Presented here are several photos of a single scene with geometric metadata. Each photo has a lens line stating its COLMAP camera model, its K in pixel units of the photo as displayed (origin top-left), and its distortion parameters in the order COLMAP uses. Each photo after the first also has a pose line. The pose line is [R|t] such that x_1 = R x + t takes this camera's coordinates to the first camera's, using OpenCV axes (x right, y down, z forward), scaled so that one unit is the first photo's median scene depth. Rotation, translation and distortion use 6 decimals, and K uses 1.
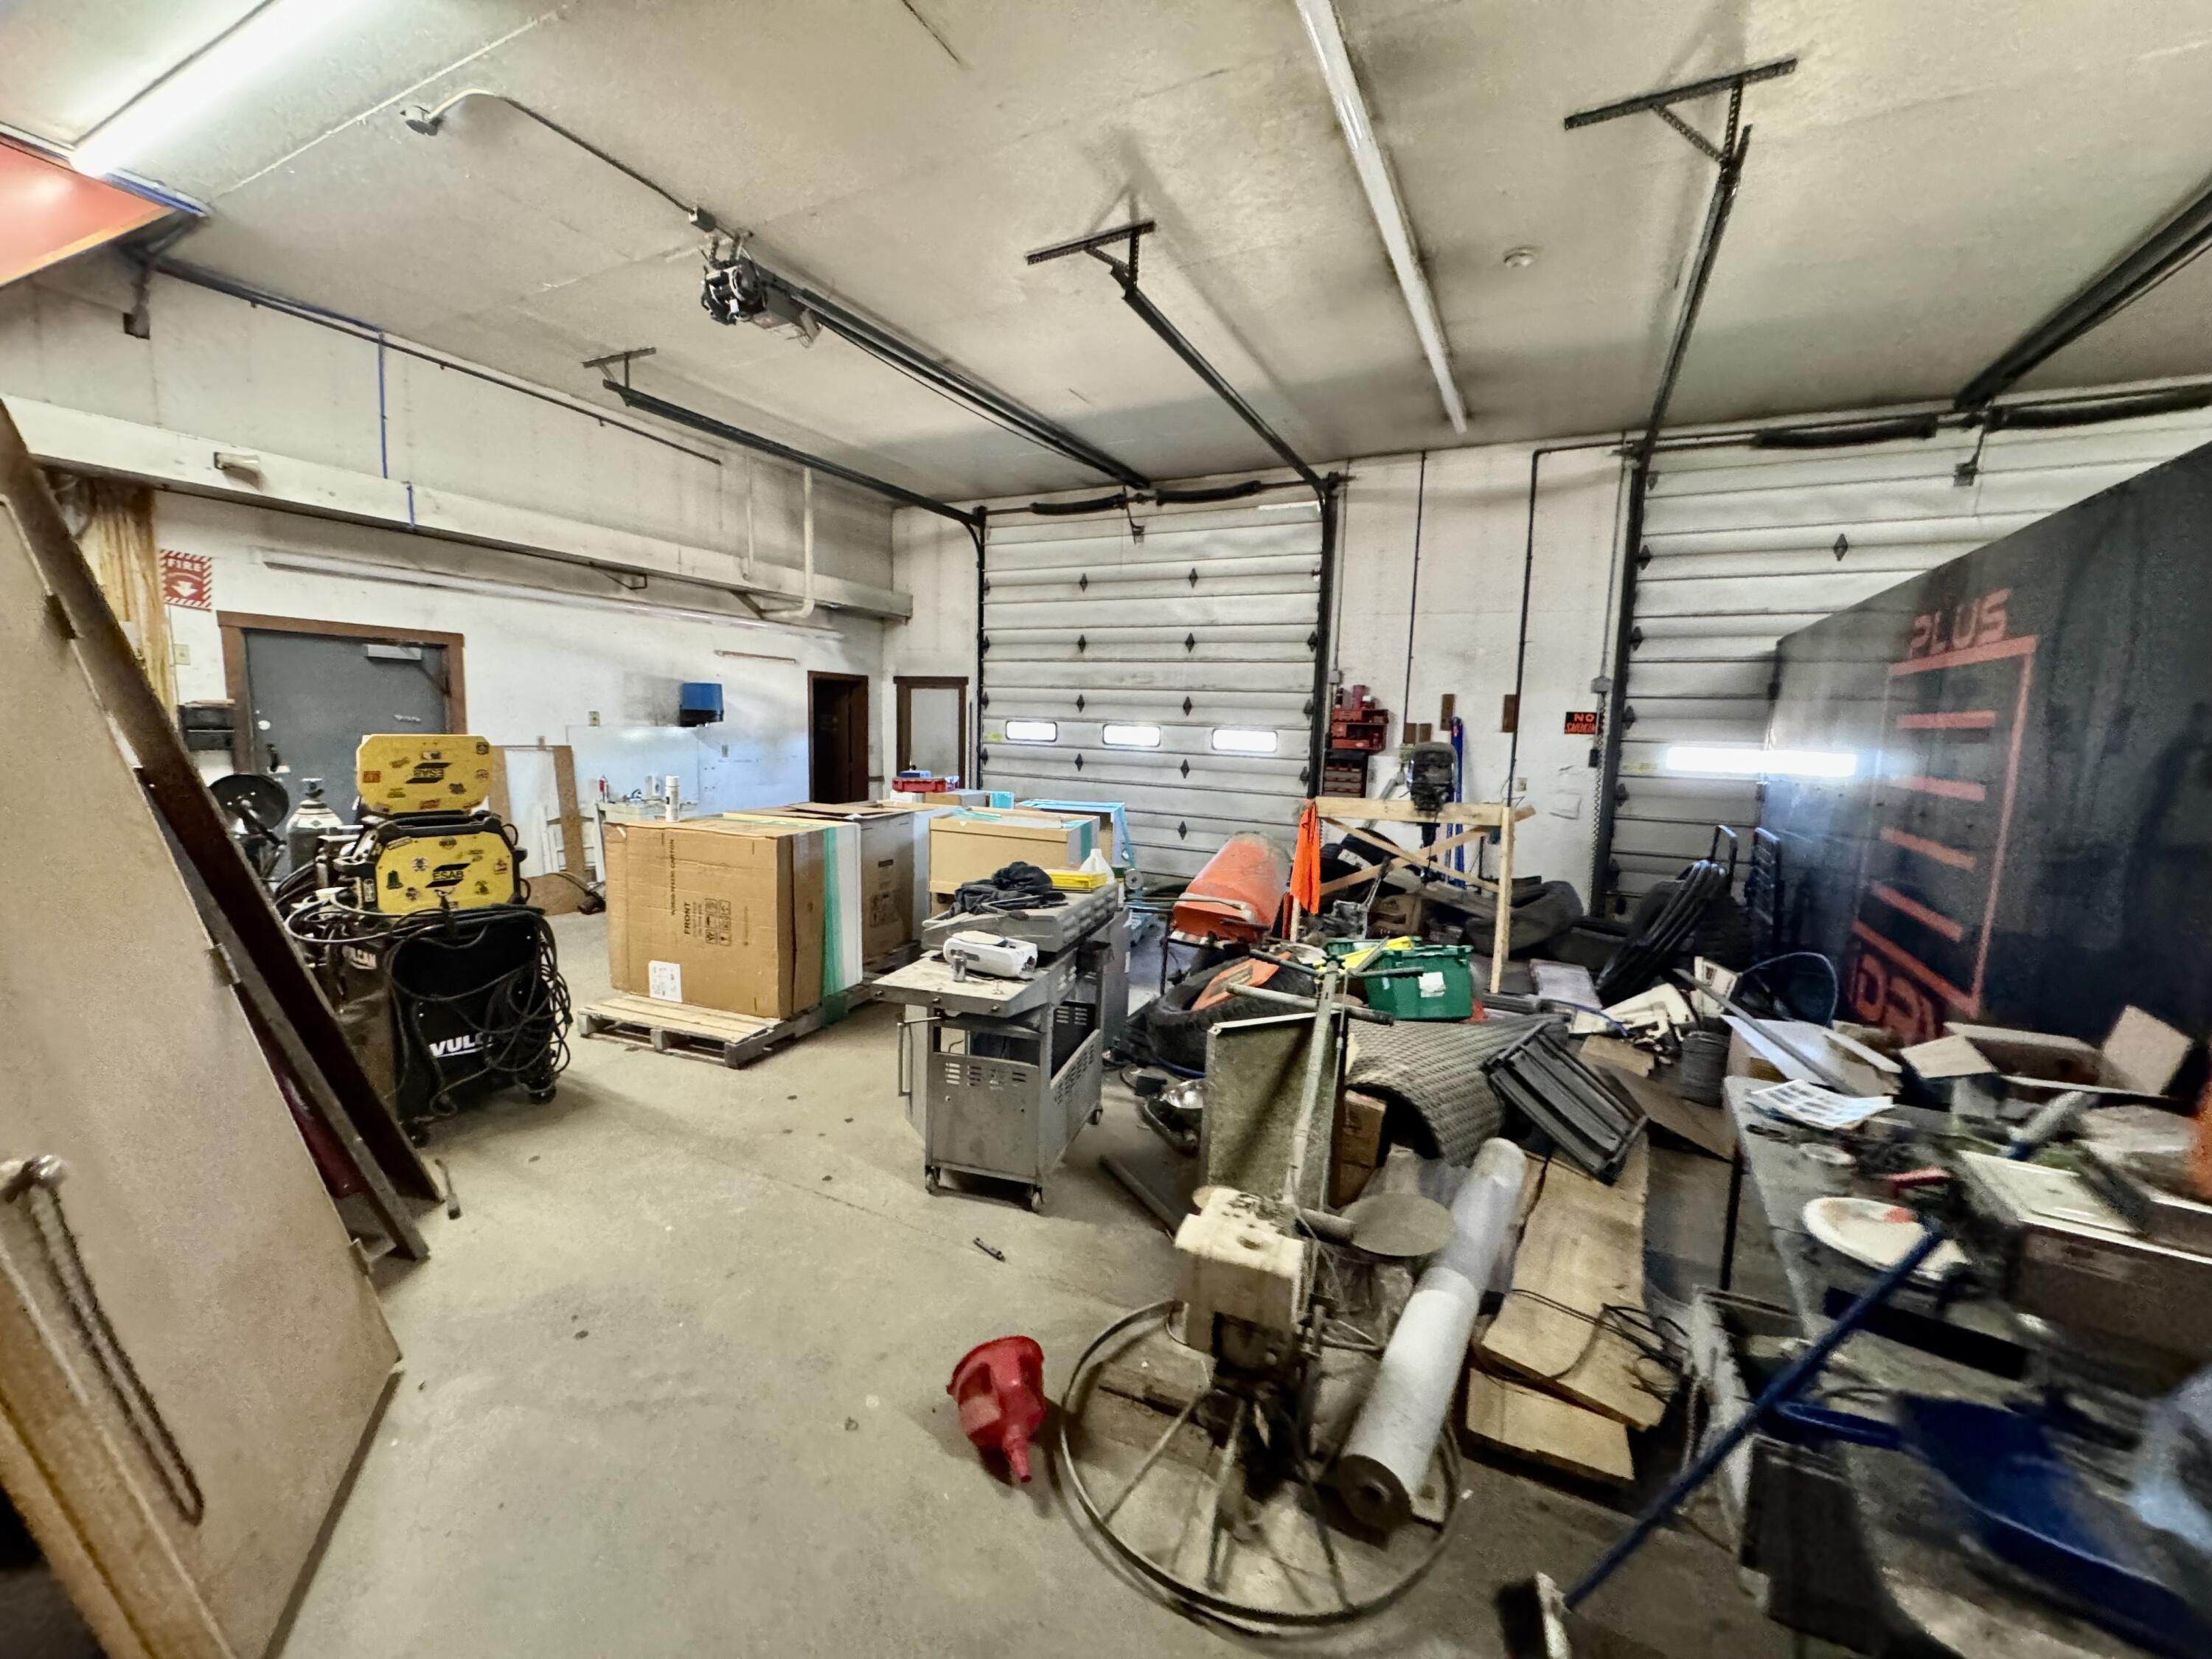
lens RADIAL K [[885.3, 0, 1115.3], [0, 885.3, 829.2], [0, 0, 1]] dist [-0.002334, -0.000147]
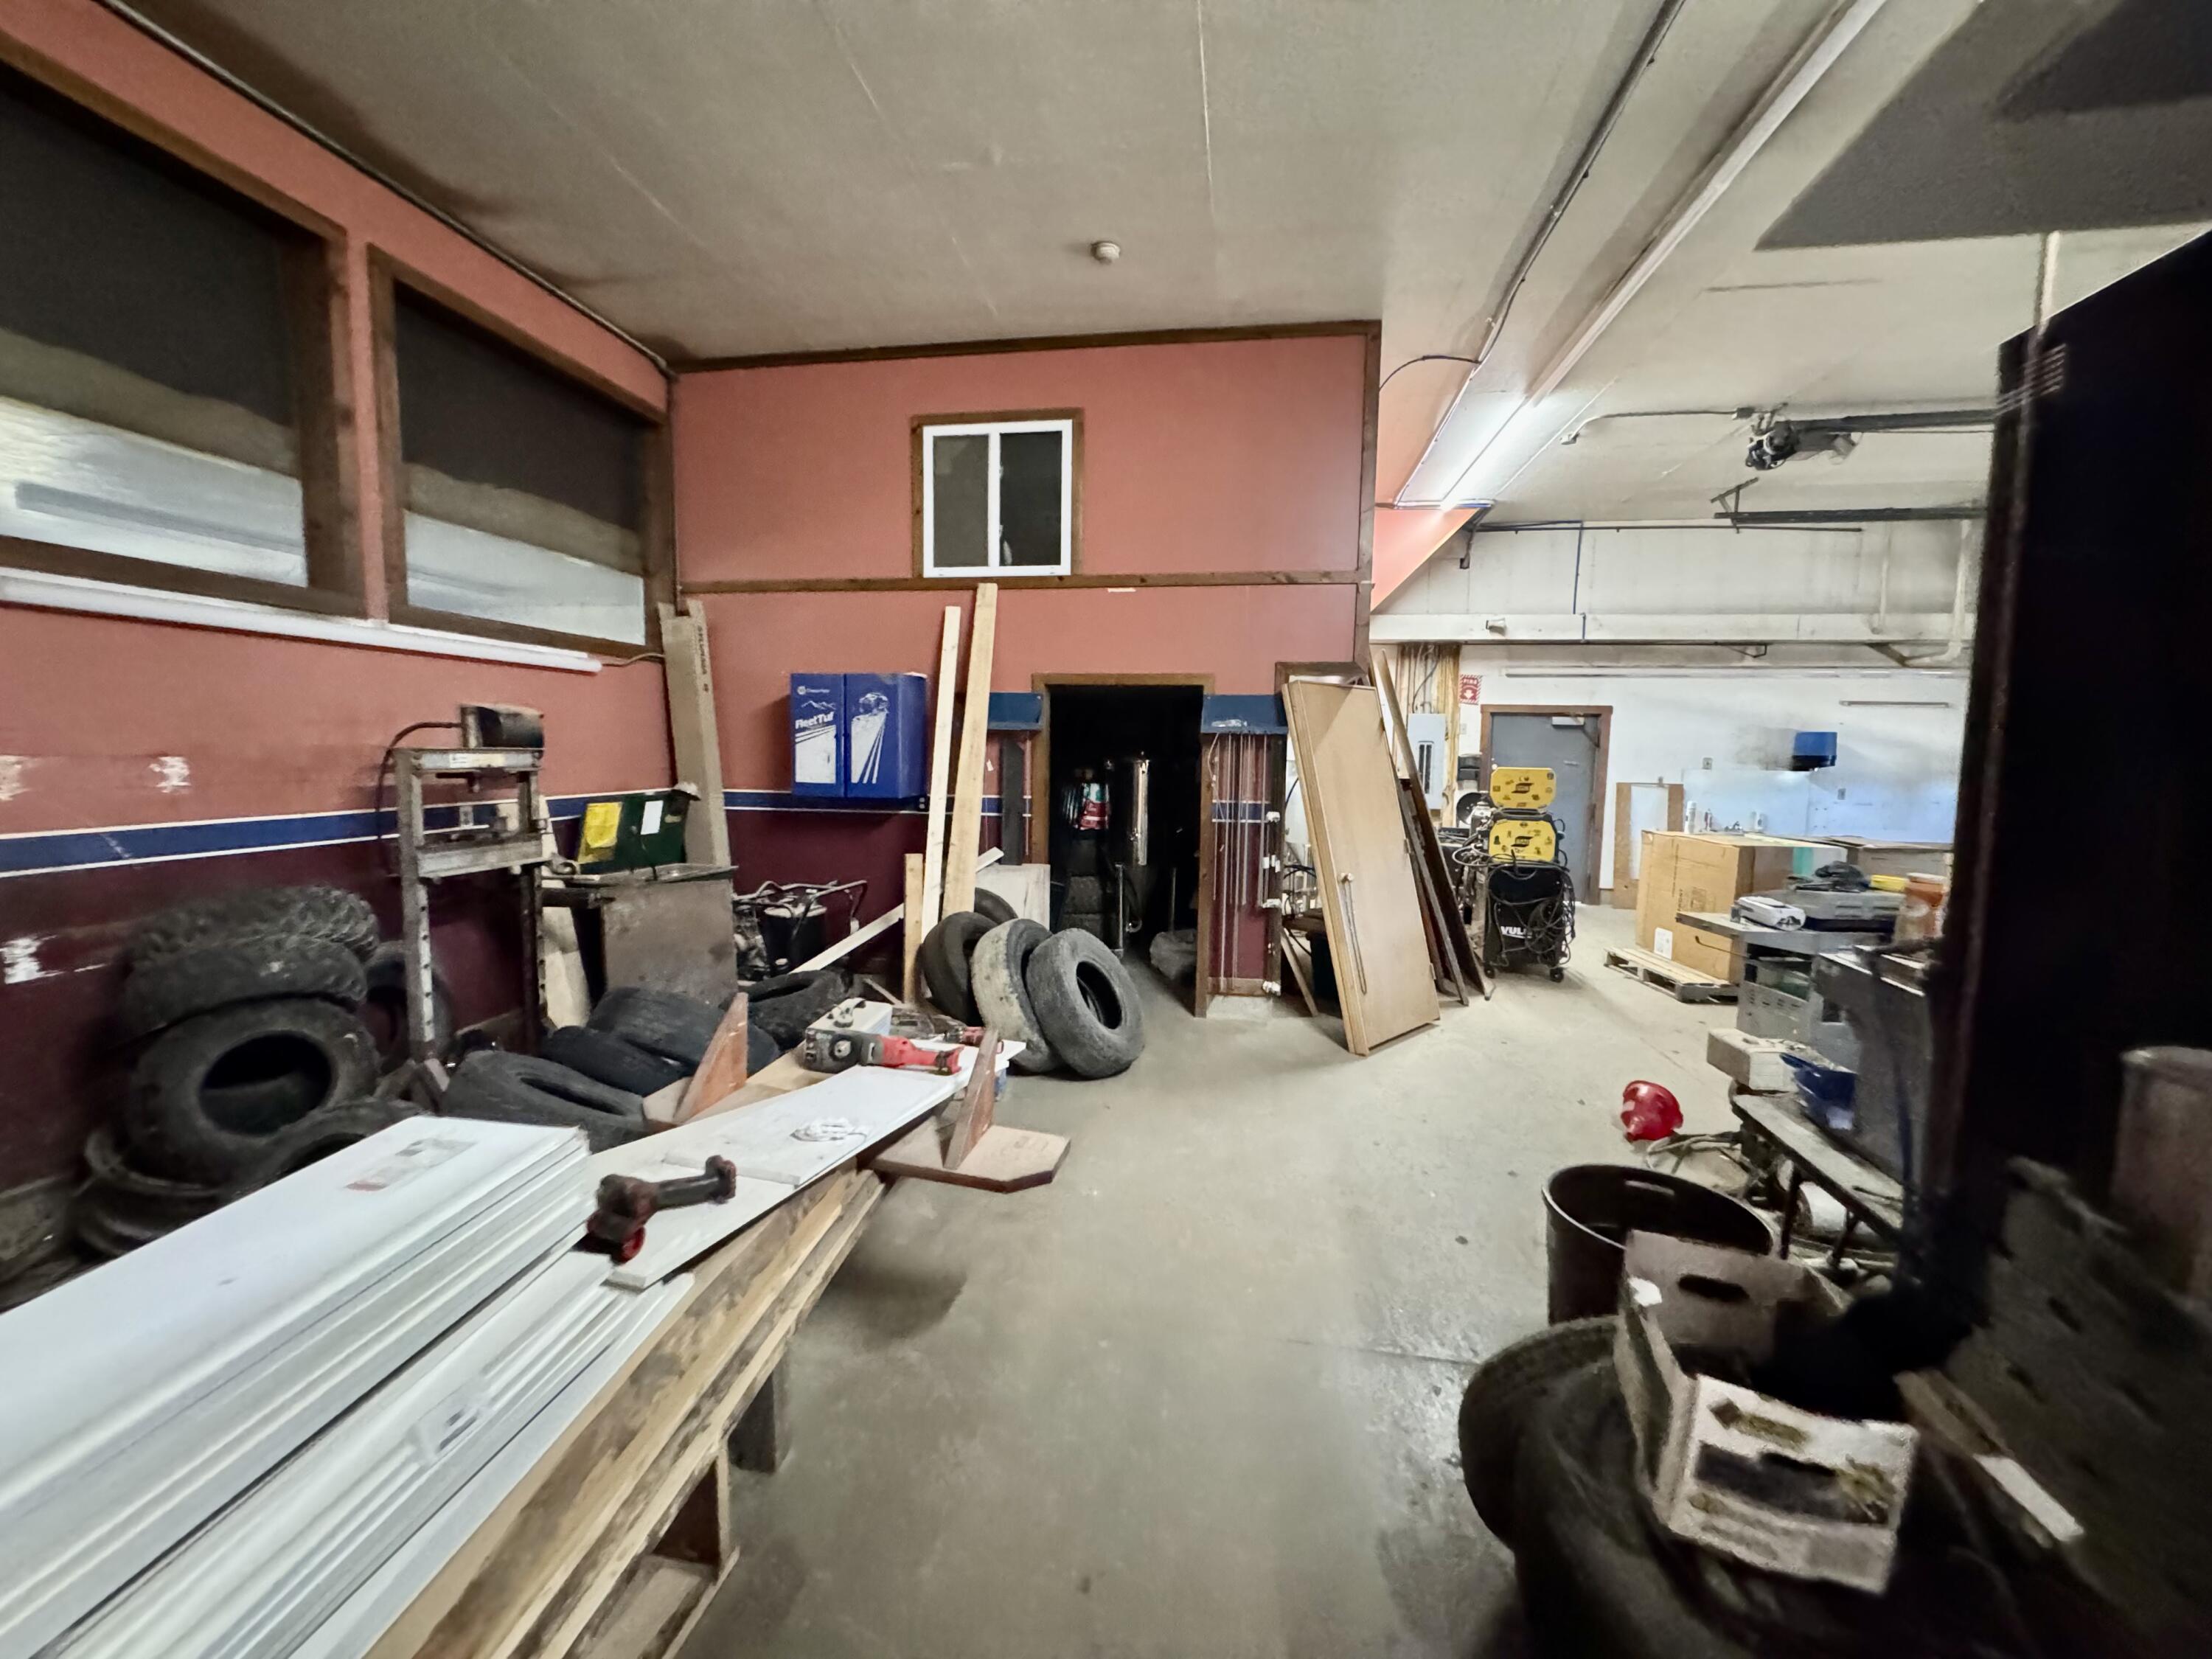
lens RADIAL K [[885.3, 0, 1107.2], [0, 885.3, 827.0], [0, 0, 1]] dist [-0.002334, -0.000147]
pose [[0.316799, 0.061805, -0.946477, 0.483425], [-0.120161, 0.992450, 0.024587, 0.051855], [0.940851, 0.105941, 0.321834, -0.287549]]
